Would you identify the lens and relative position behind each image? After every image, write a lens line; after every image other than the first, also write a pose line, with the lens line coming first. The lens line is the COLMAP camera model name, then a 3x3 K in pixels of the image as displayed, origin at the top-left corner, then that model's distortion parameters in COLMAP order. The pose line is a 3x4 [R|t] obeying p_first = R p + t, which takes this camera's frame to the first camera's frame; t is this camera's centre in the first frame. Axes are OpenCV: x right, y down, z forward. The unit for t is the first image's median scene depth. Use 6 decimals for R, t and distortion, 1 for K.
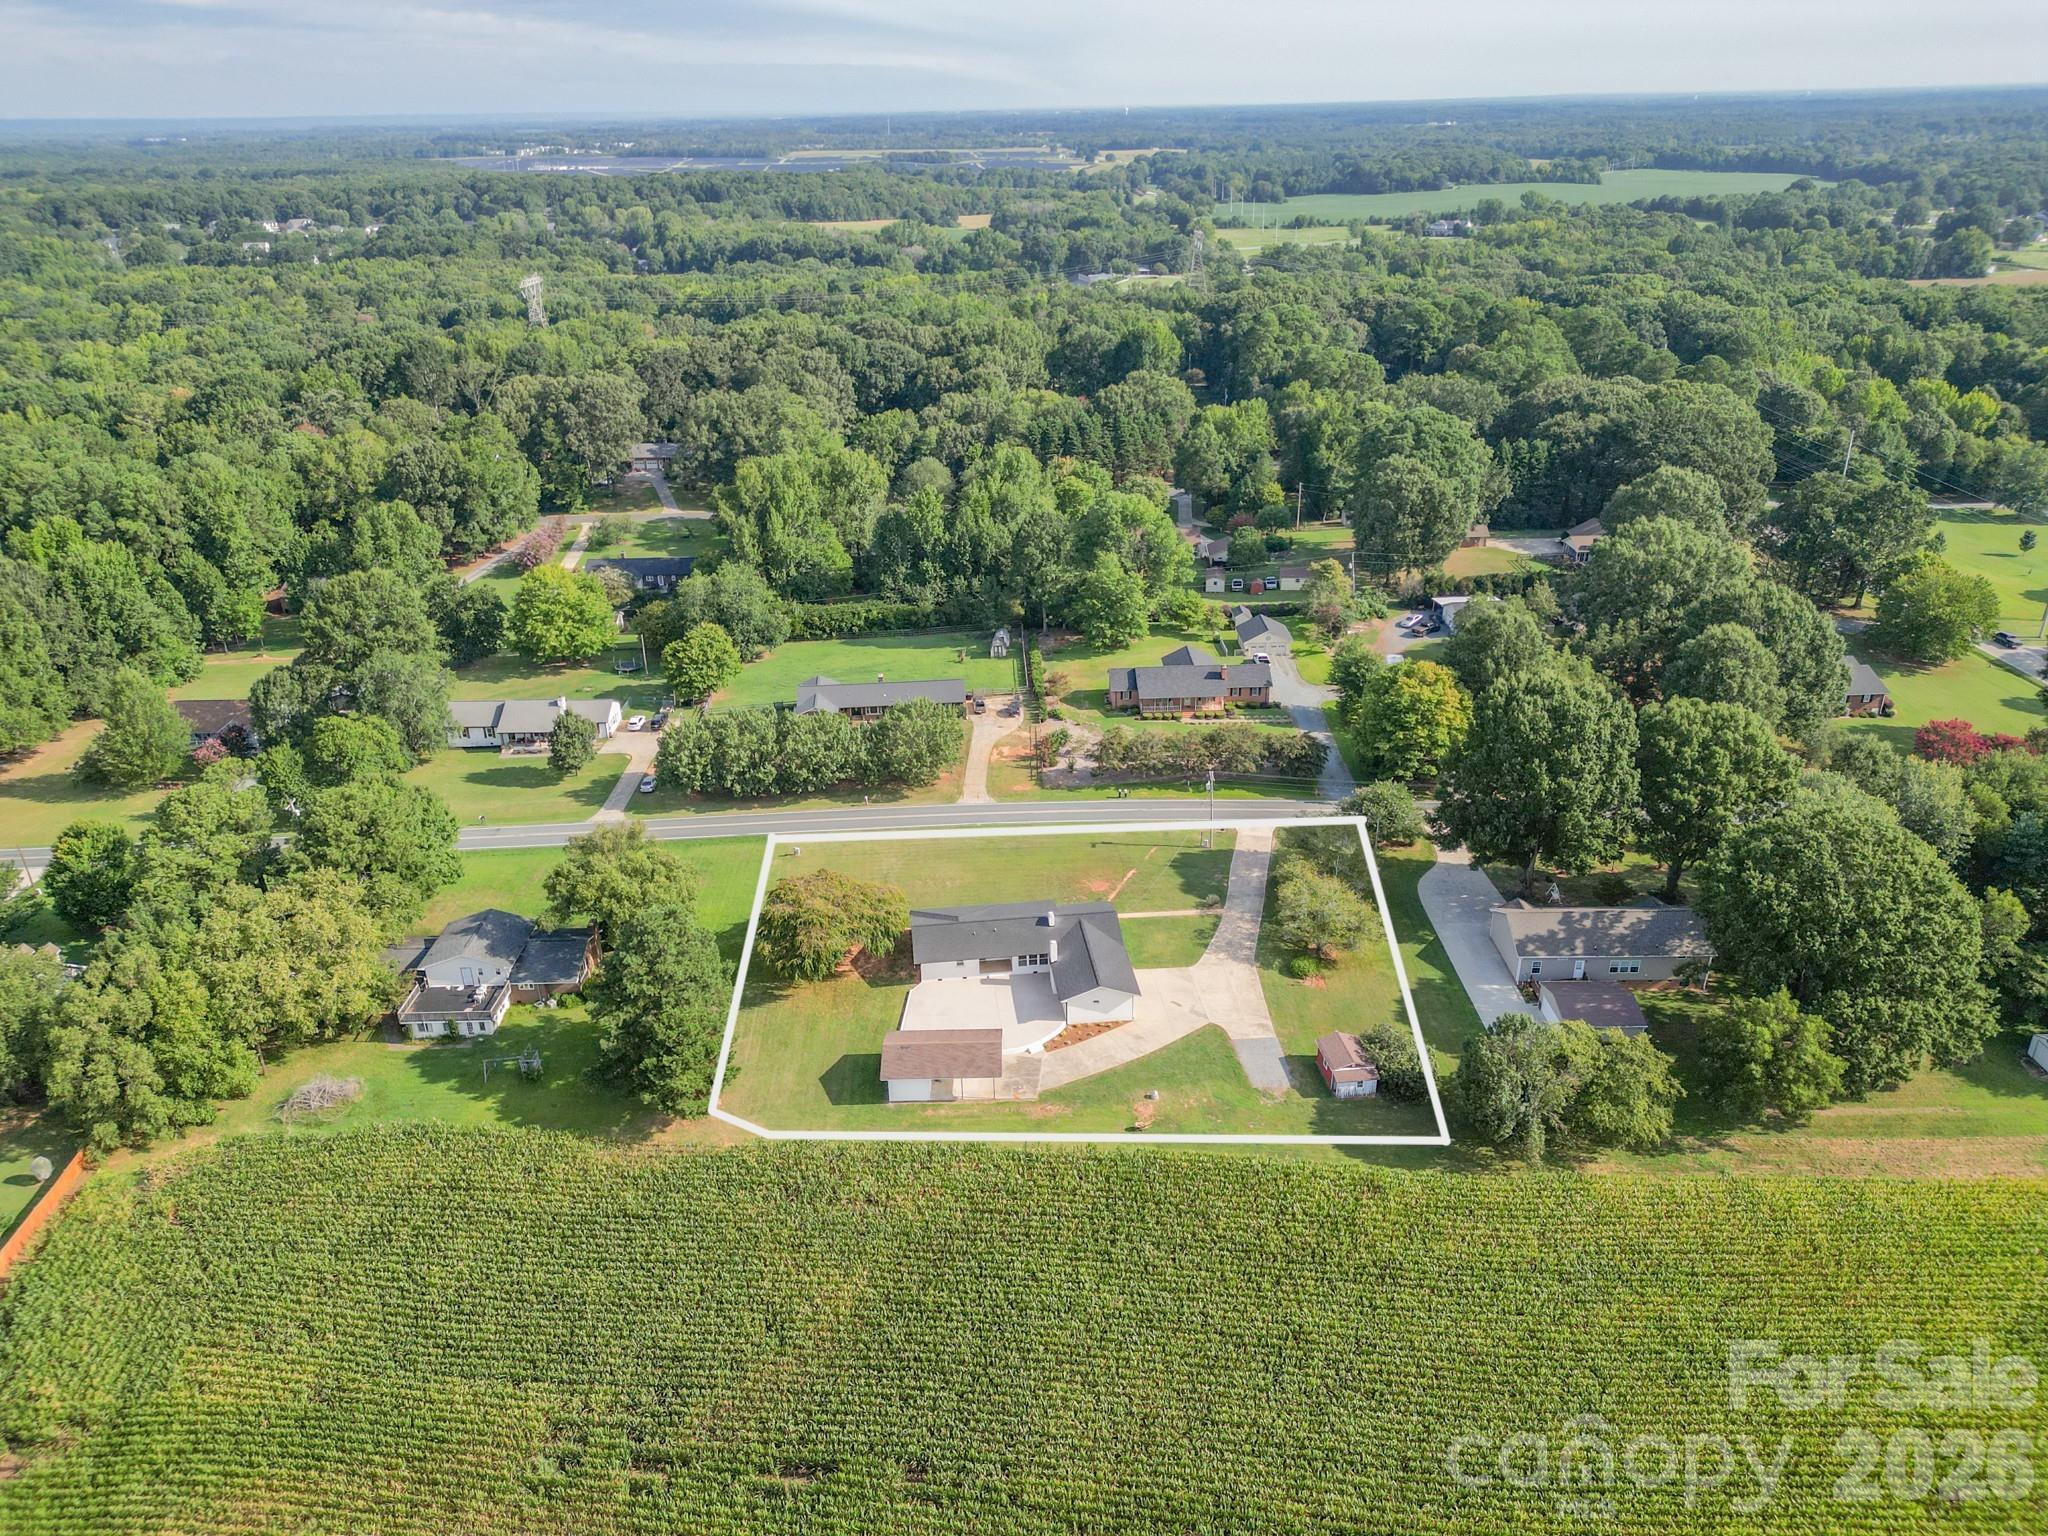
lens RADIAL K [[1428.6, 0, 1024.0], [0, 1428.6, 768.0], [0, 0, 1]] dist [0.117939, -0.164720]
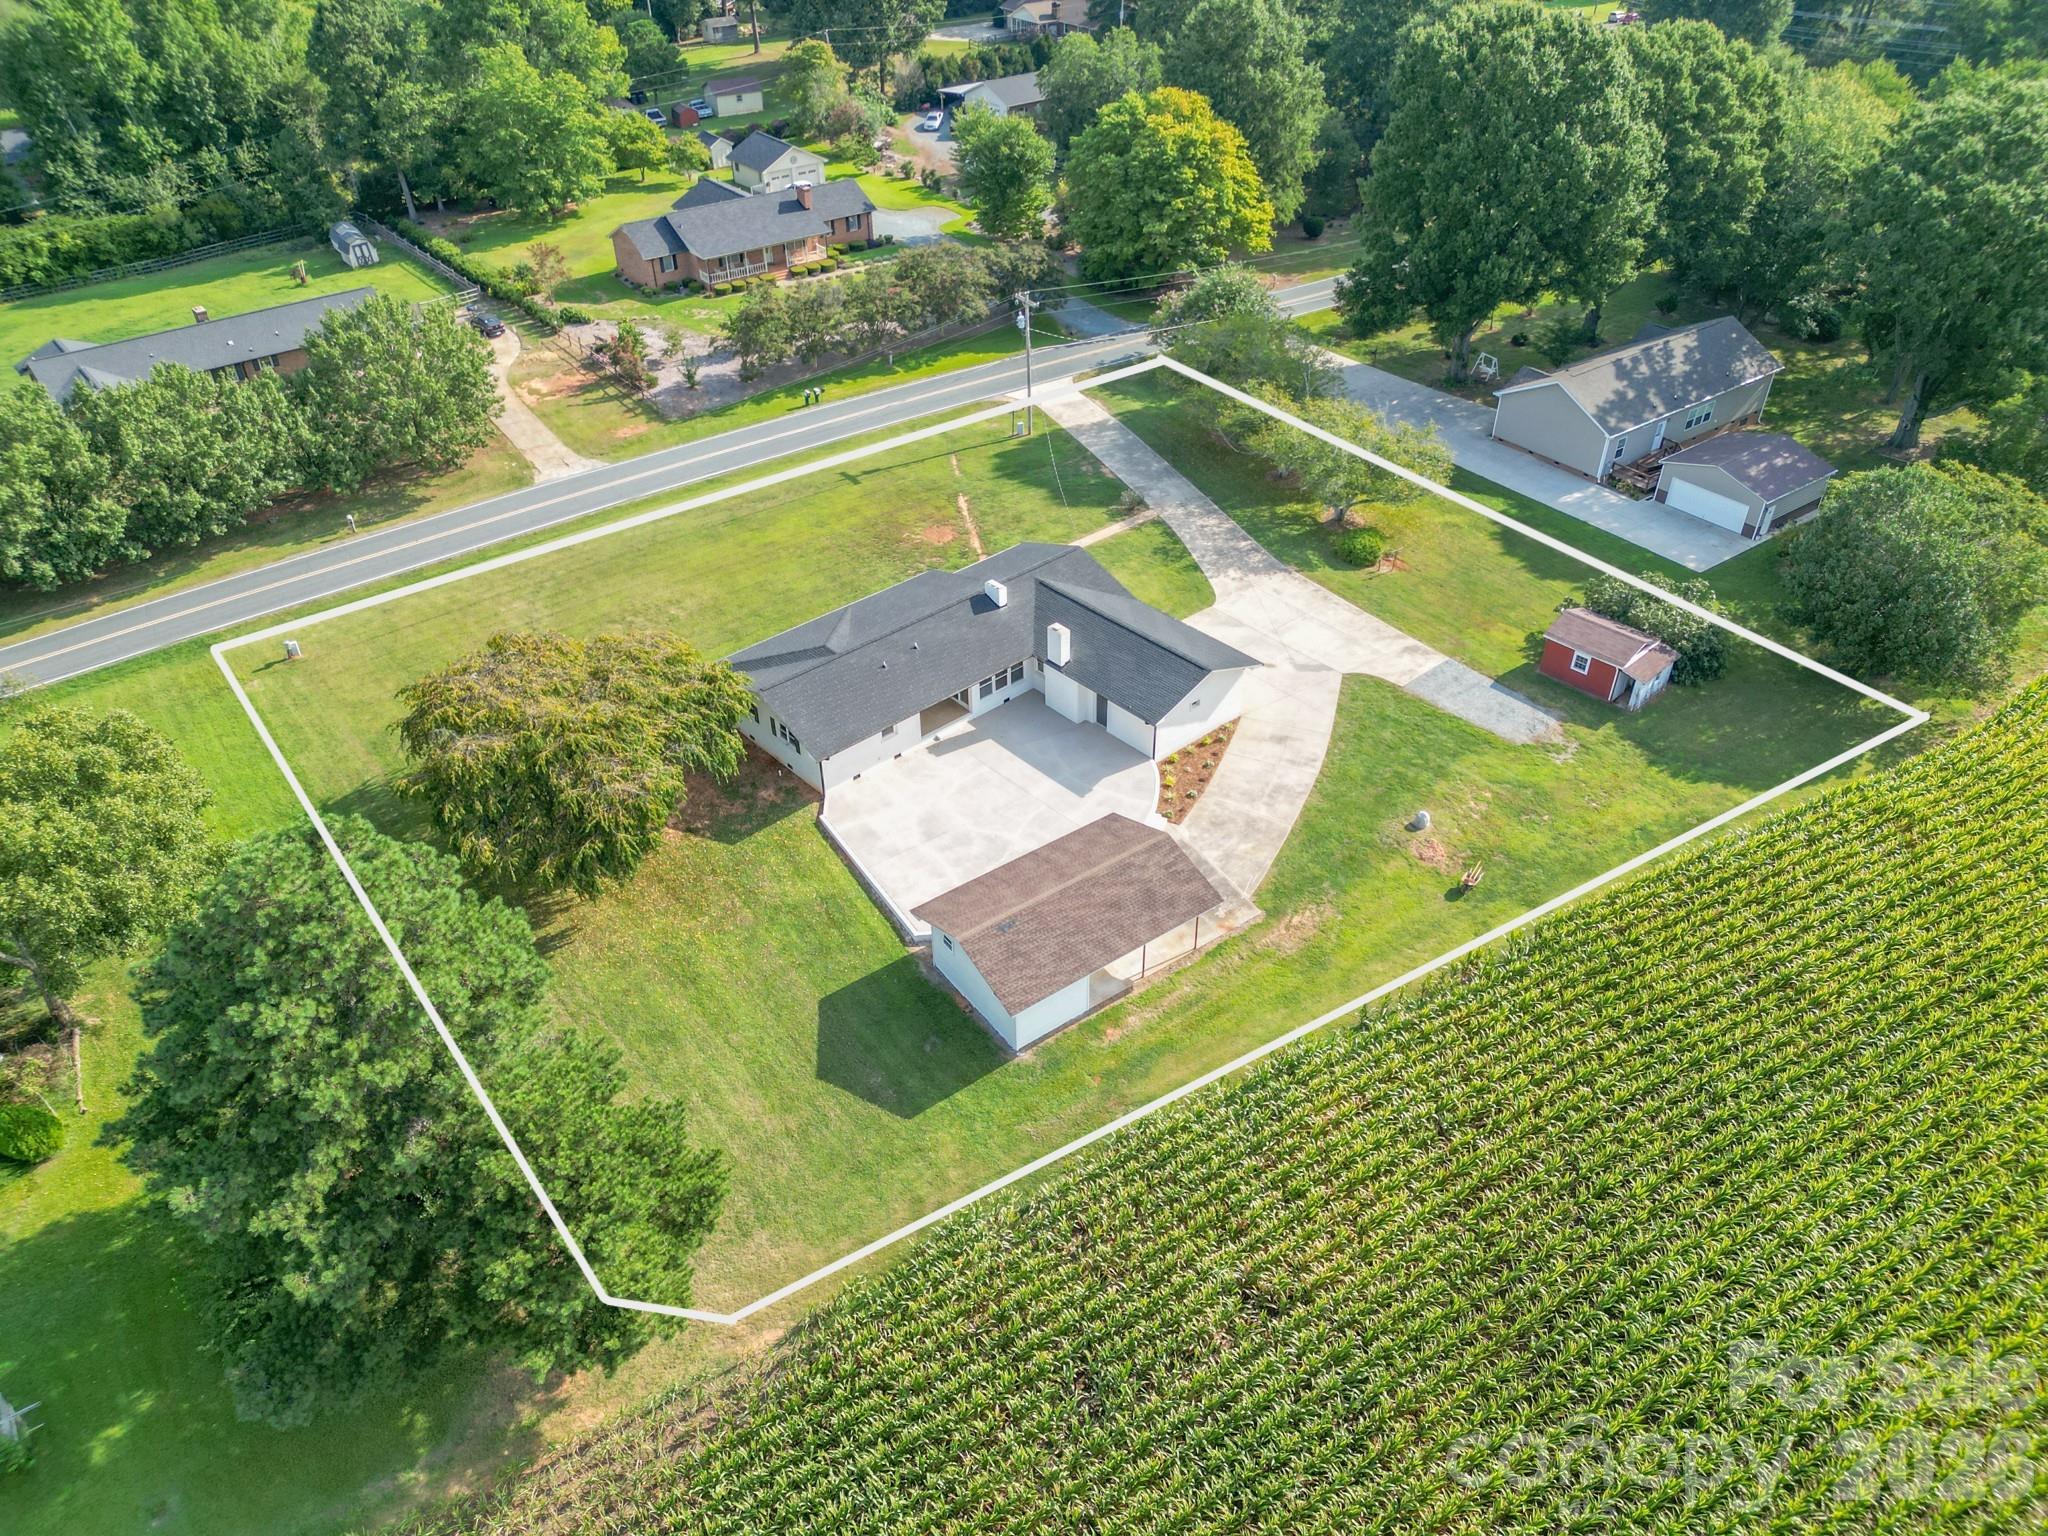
lens RADIAL K [[1430.4, 0, 1024.0], [0, 1430.4, 768.0], [0, 0, 1]] dist [0.070068, -0.052525]
pose [[0.812494, -0.342870, 0.471480, -0.185799], [0.242437, 0.934231, 0.261604, 0.026461], [-0.530167, -0.098247, 0.842182, 0.445181]]
